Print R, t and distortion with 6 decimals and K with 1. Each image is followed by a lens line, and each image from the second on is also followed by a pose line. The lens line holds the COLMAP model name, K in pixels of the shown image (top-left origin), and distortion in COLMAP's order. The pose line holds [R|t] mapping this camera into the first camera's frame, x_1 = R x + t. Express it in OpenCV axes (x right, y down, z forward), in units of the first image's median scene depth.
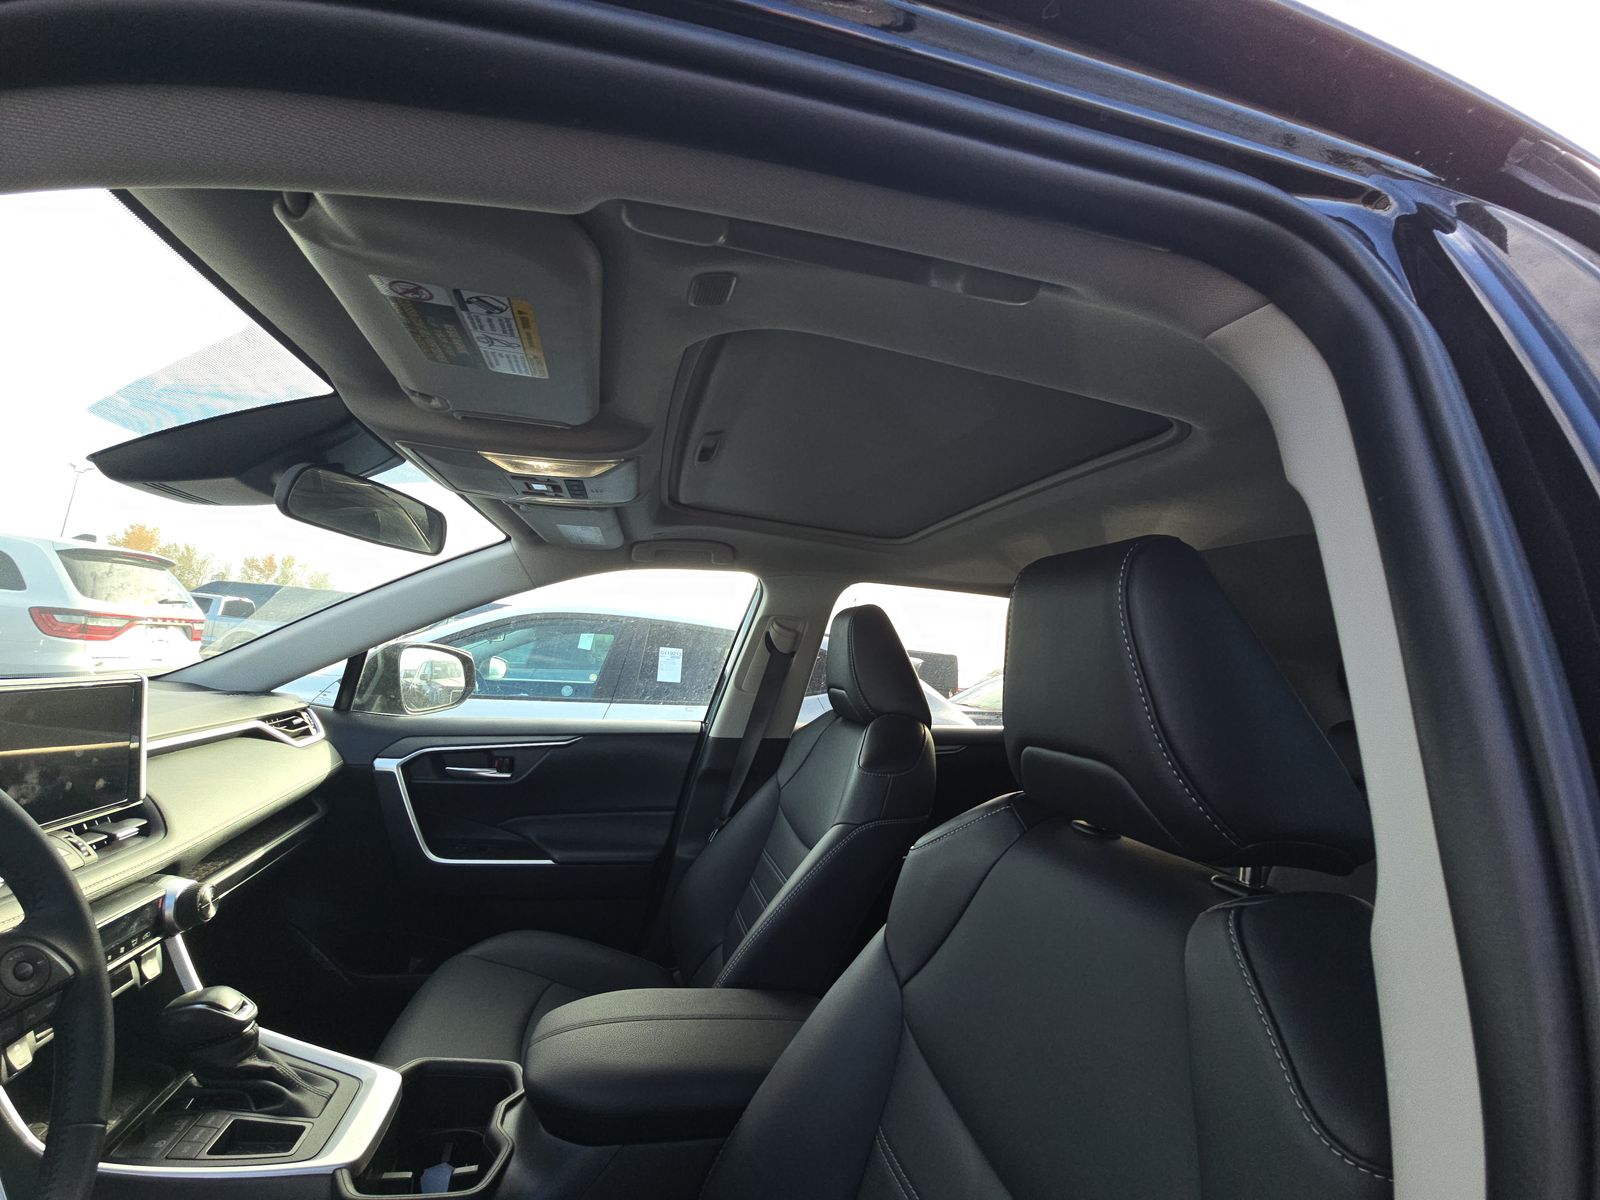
lens RADIAL K [[628.9, 0, 800.0], [0, 628.9, 600.0], [0, 0, 1]] dist [-0.000147, -0.000019]
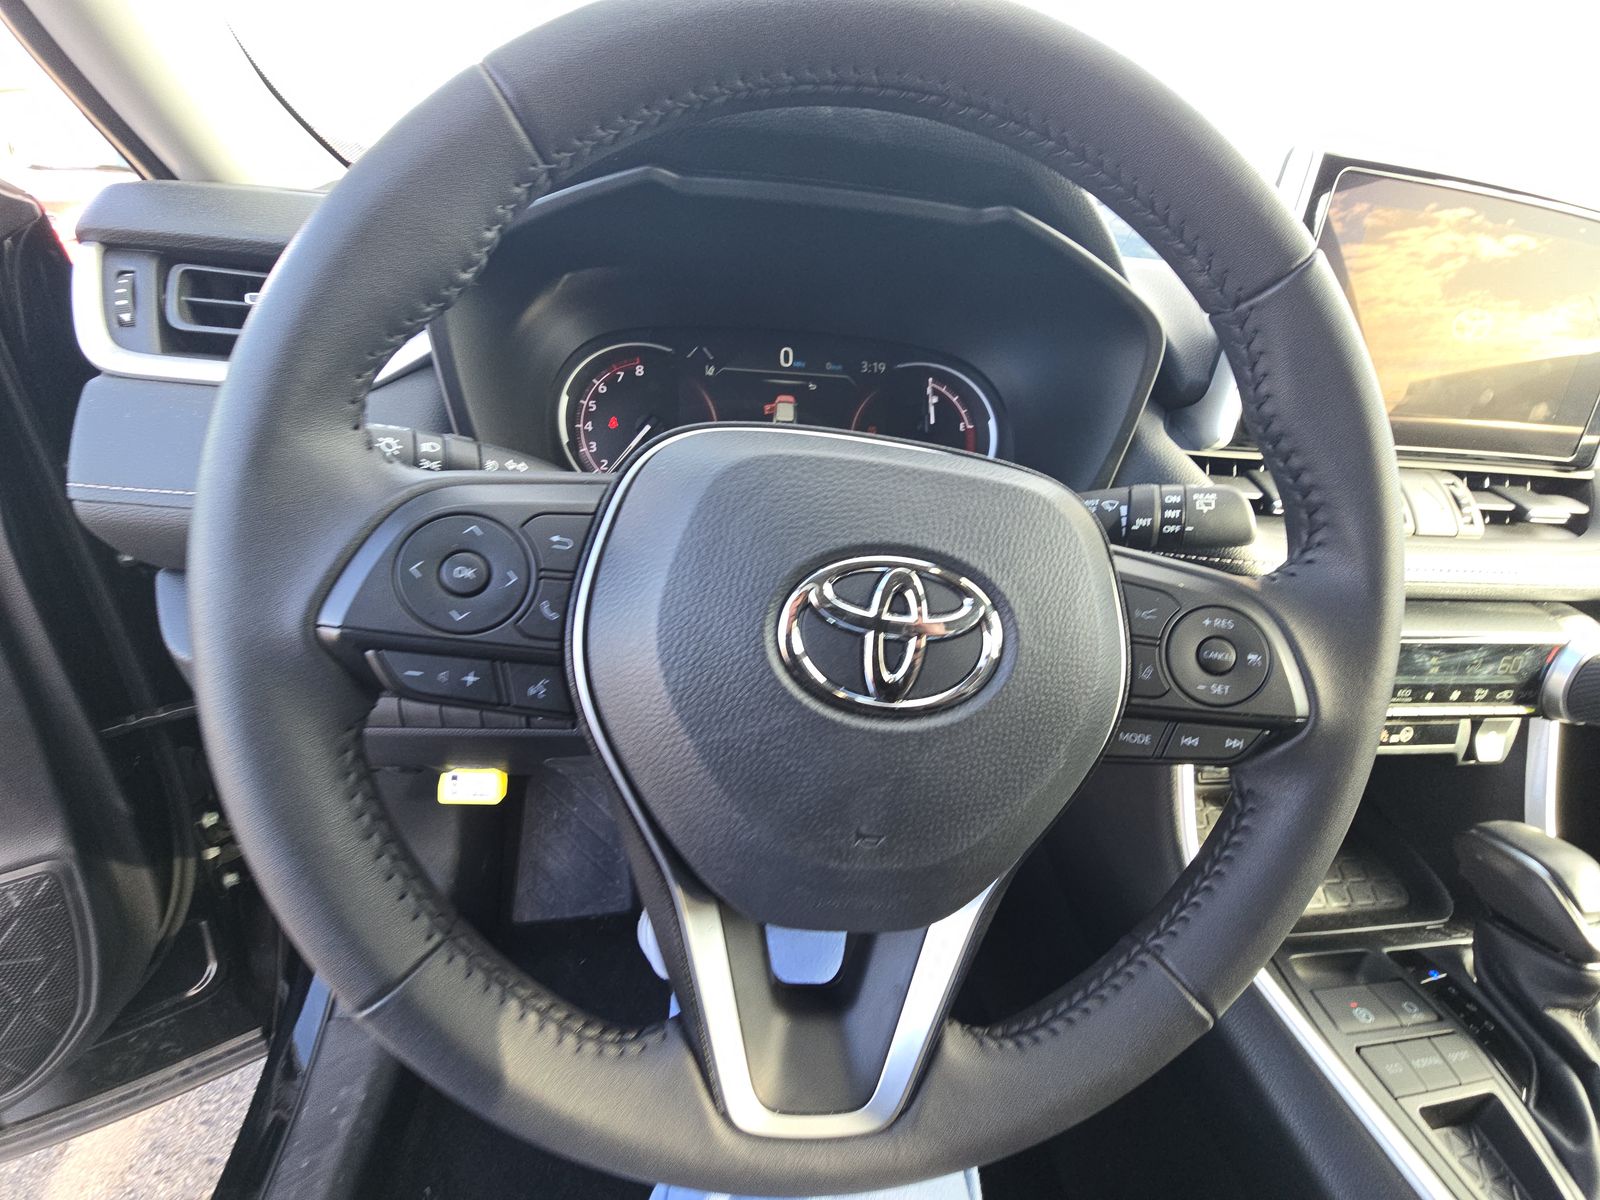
lens RADIAL K [[628.9, 0, 800.0], [0, 628.9, 600.0], [0, 0, 1]] dist [-0.000147, -0.000019]
pose [[-0.170729, 0.396054, -0.902216, -0.465008], [0.042967, 0.917781, 0.394756, 0.208930], [0.984381, 0.028631, -0.173709, 0.483489]]
